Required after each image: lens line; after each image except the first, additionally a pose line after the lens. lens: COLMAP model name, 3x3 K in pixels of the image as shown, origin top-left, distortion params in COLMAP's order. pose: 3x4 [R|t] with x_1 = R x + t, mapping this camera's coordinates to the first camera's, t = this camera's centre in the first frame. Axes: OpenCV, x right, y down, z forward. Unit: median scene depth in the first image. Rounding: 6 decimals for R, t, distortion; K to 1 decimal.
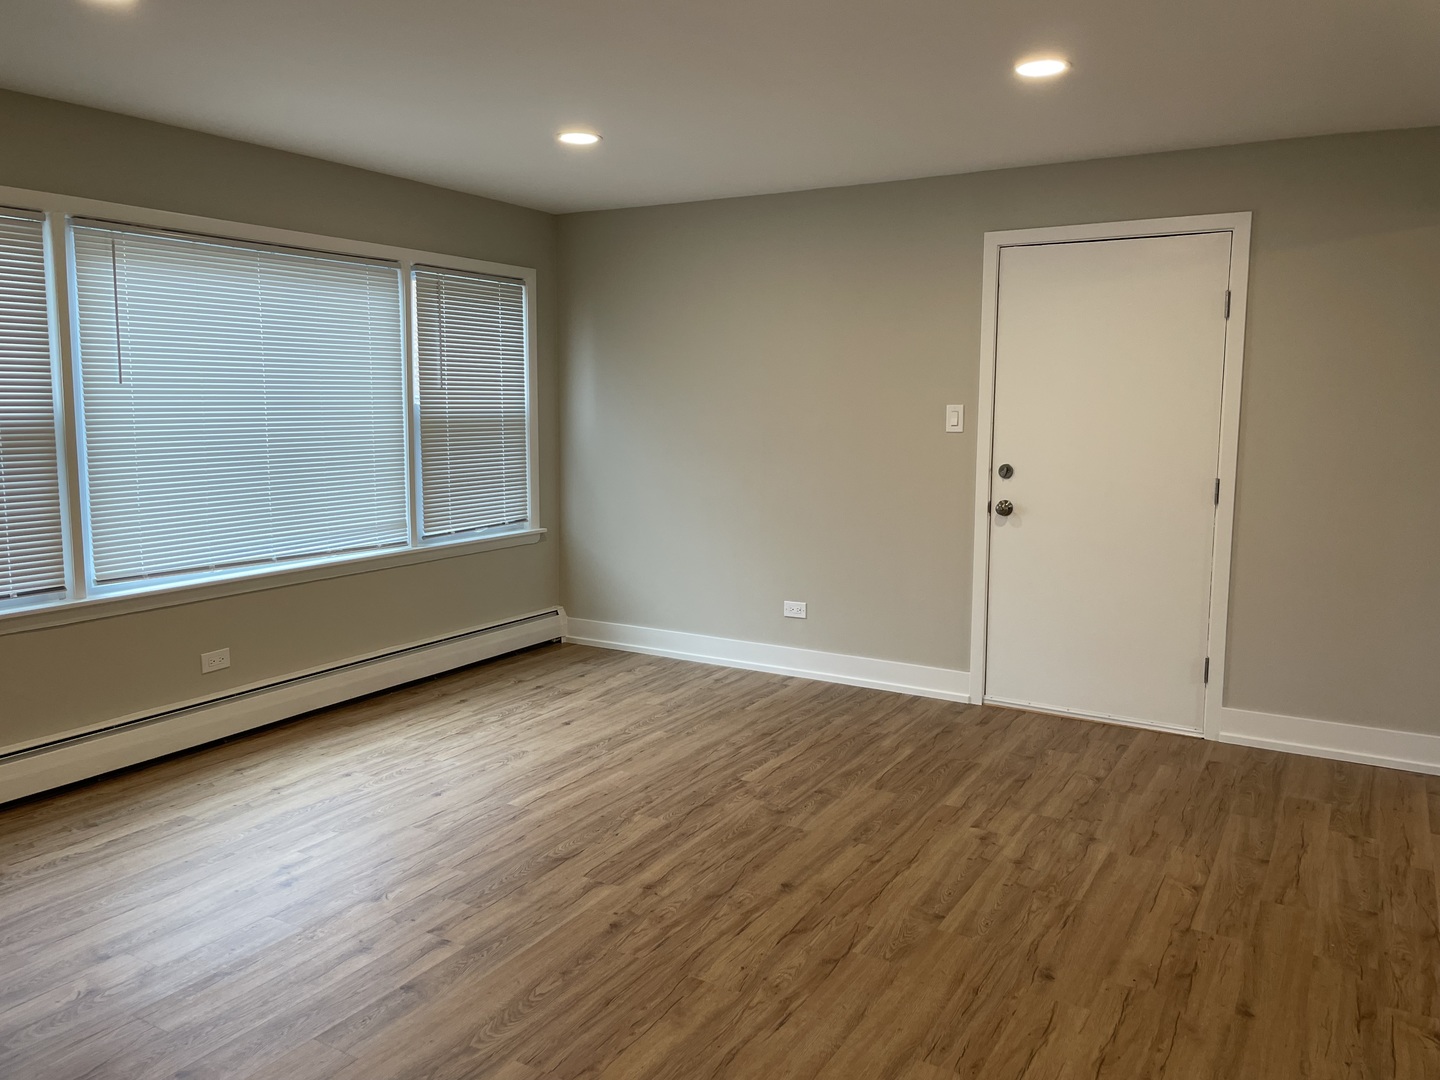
lens RADIAL K [[1084.2, 0, 732.6], [0, 1084.2, 534.9], [0, 0, 1]] dist [0.084797, -0.108395]
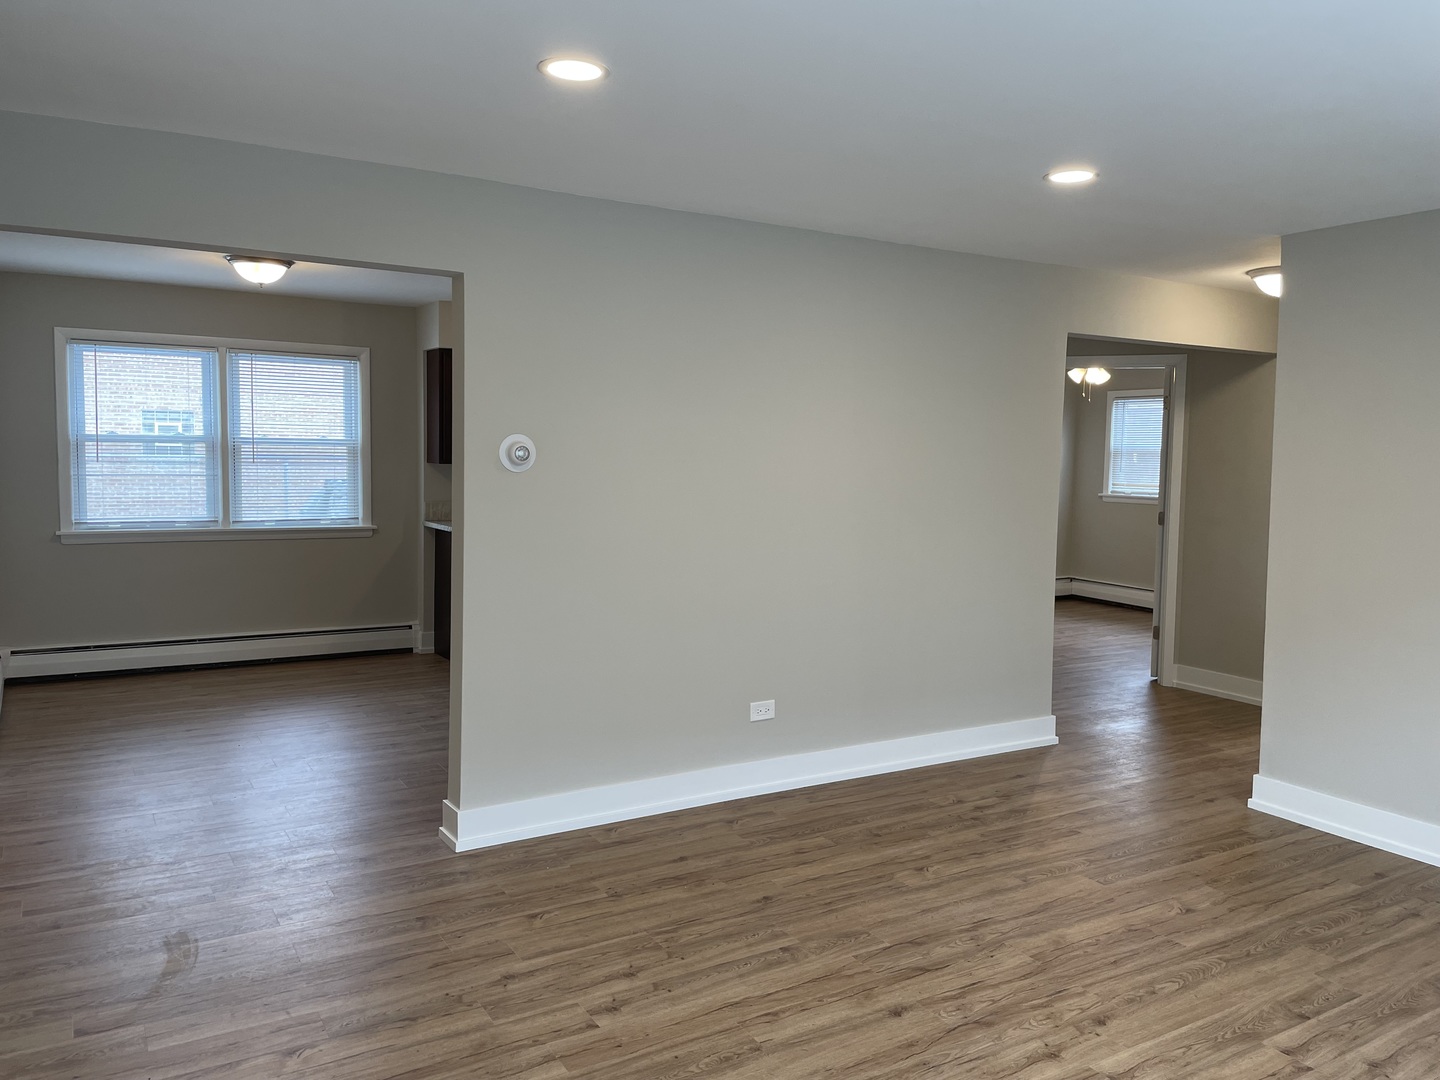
lens RADIAL K [[1084.2, 0, 732.6], [0, 1084.2, 534.9], [0, 0, 1]] dist [0.084797, -0.108395]
pose [[-0.879932, -0.060543, 0.471227, -0.231968], [0.036608, 0.980259, 0.194301, -0.244275], [-0.473688, 0.188222, -0.860344, 1.742357]]
